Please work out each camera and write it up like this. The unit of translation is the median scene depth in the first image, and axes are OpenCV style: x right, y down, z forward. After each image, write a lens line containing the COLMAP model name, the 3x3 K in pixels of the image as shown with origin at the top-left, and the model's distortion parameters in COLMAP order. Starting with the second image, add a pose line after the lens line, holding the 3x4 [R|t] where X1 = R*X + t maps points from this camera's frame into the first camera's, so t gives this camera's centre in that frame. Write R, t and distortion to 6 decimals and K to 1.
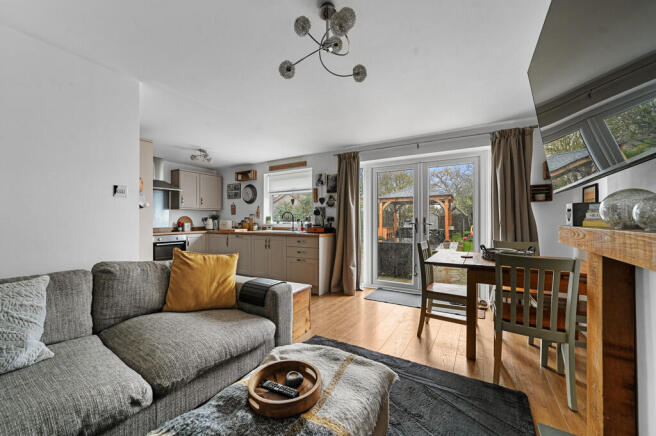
lens RADIAL K [[266.6, 0, 328.0], [0, 266.6, 218.0], [0, 0, 1]] dist [-0.002524, -0.000001]
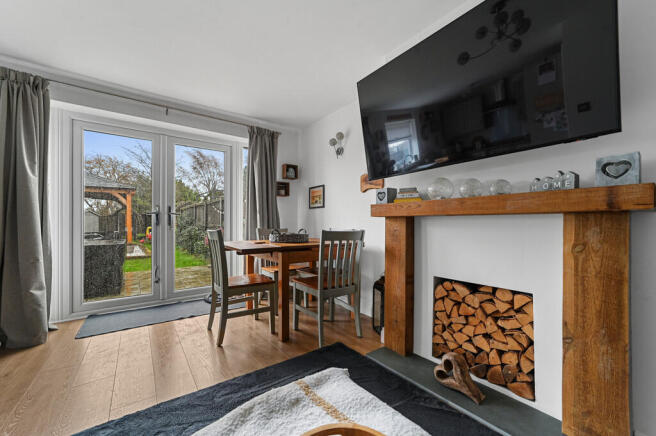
lens RADIAL K [[261.9, 0, 327.9], [0, 261.9, 224.1], [0, 0, 1]] dist [-0.000774, 0.000017]
pose [[0.366812, 0.000523, 0.930295, -0.234132], [-0.001706, 0.999999, 0.000110, 0.064665], [-0.930294, -0.001627, 0.366812, 0.347348]]
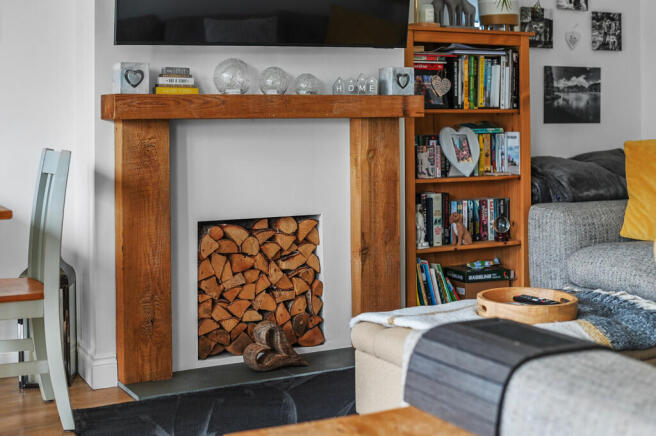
lens RADIAL K [[995.5, 0, 329.6], [0, 995.5, 102.5], [0, 0, 1]] dist [-0.046194, -0.035882]
pose [[-0.871686, 0.013848, 0.489869, -0.384268], [0.007791, 0.999866, -0.014400, 0.046154], [-0.490002, -0.008736, -0.871677, 1.363955]]
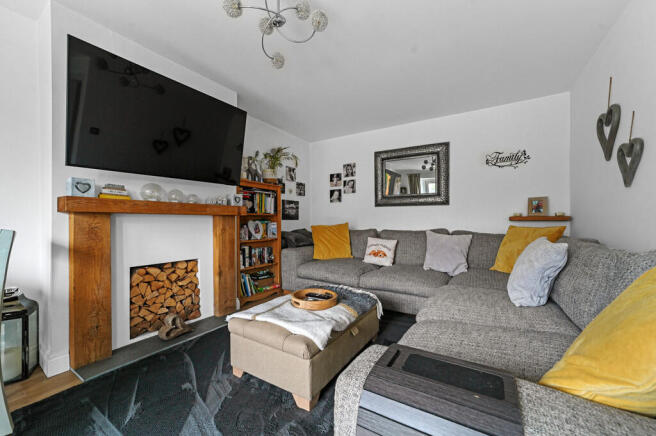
lens RADIAL K [[259.8, 0, 326.9], [0, 259.8, 221.7], [0, 0, 1]] dist [-0.018409, 0.009992]
pose [[-0.999985, 0.003930, 0.003823, -0.099278], [0.003936, 0.999991, 0.001612, 0.067863], [-0.003817, 0.001627, -0.999991, 0.968713]]
